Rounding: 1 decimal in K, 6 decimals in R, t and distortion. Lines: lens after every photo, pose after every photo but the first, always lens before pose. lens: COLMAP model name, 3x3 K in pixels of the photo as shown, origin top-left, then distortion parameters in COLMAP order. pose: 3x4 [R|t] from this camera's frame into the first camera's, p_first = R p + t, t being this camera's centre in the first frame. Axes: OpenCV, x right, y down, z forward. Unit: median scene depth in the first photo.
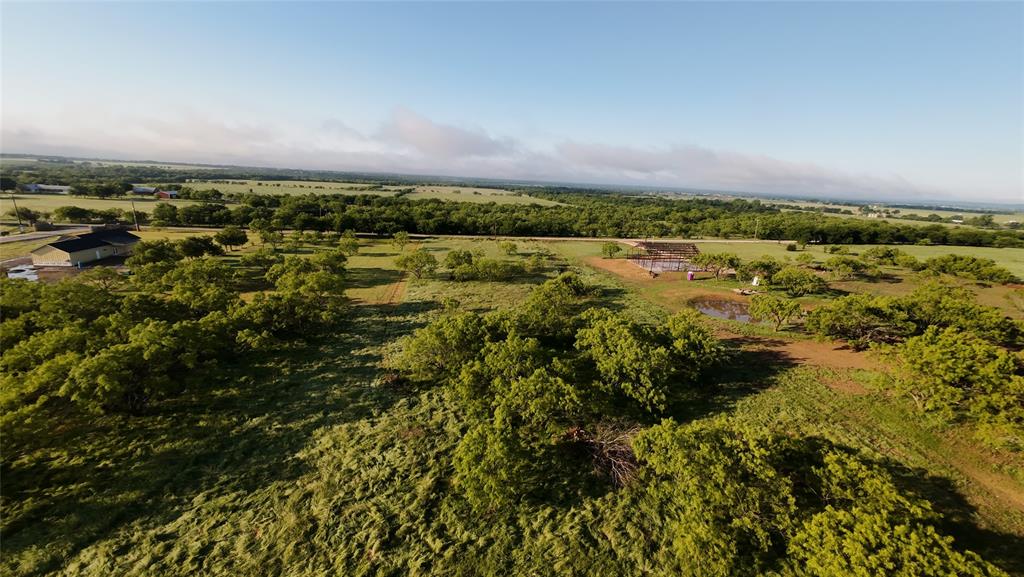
lens RADIAL K [[402.2, 0, 512.8], [0, 402.2, 262.7], [0, 0, 1]] dist [-0.003193, 0.000185]
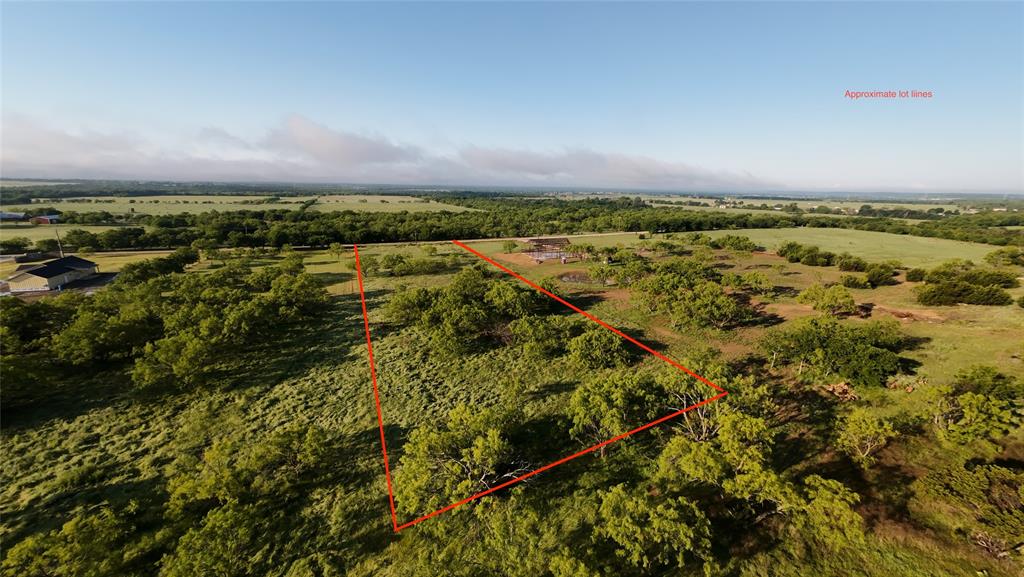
lens RADIAL K [[402.2, 0, 512.8], [0, 402.2, 262.7], [0, 0, 1]] dist [-0.003193, 0.000185]
pose [[0.973247, -0.073447, 0.217706, -0.017290], [0.075104, 0.997175, 0.000662, 0.009957], [-0.217139, 0.015707, 0.976014, -0.137441]]
